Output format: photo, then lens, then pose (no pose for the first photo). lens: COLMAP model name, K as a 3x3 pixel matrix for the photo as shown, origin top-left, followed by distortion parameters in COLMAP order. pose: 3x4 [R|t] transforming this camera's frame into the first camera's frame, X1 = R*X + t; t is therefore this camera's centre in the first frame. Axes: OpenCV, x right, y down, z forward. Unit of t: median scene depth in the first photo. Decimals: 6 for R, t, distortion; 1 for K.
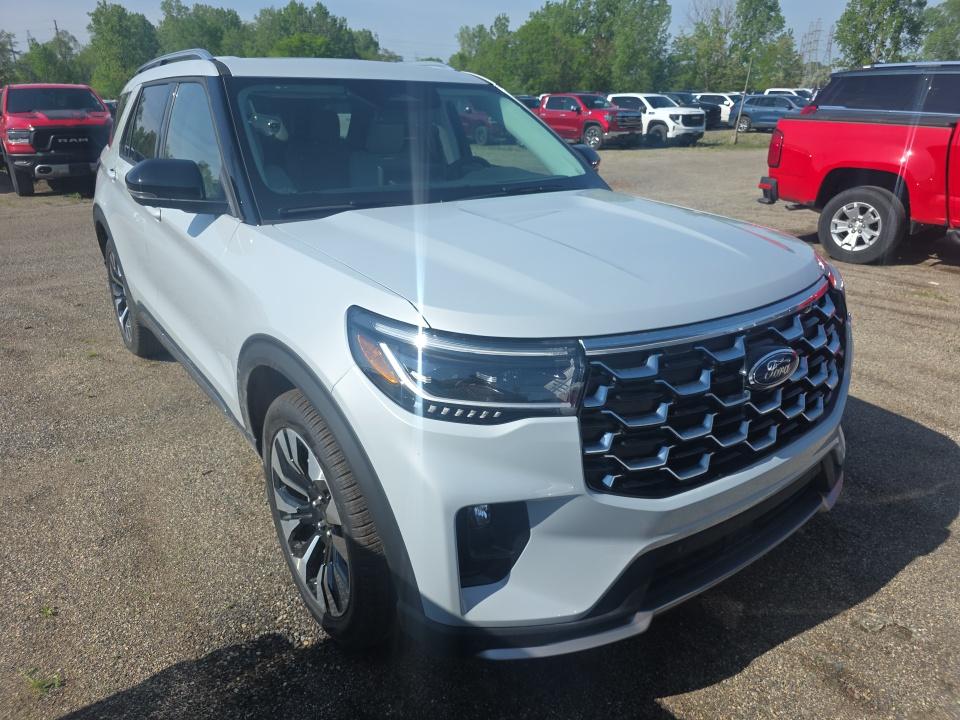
lens RADIAL K [[647.0, 0, 480.0], [0, 647.0, 360.0], [0, 0, 1]] dist [0.037575, -0.032004]
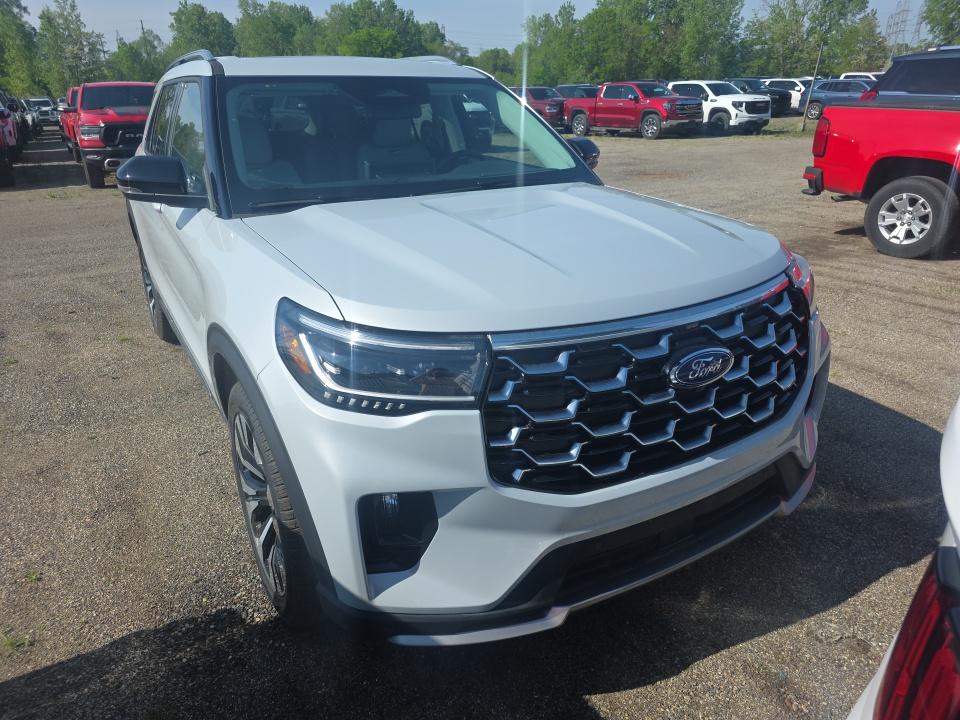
lens RADIAL K [[645.8, 0, 477.8], [0, 645.8, 351.3], [0, 0, 1]] dist [0.040307, -0.032510]
pose [[0.995491, 0.021195, -0.092454, 0.166667], [-0.021023, 0.999775, 0.002834, -0.005660], [0.092493, -0.000878, 0.995713, -0.005881]]
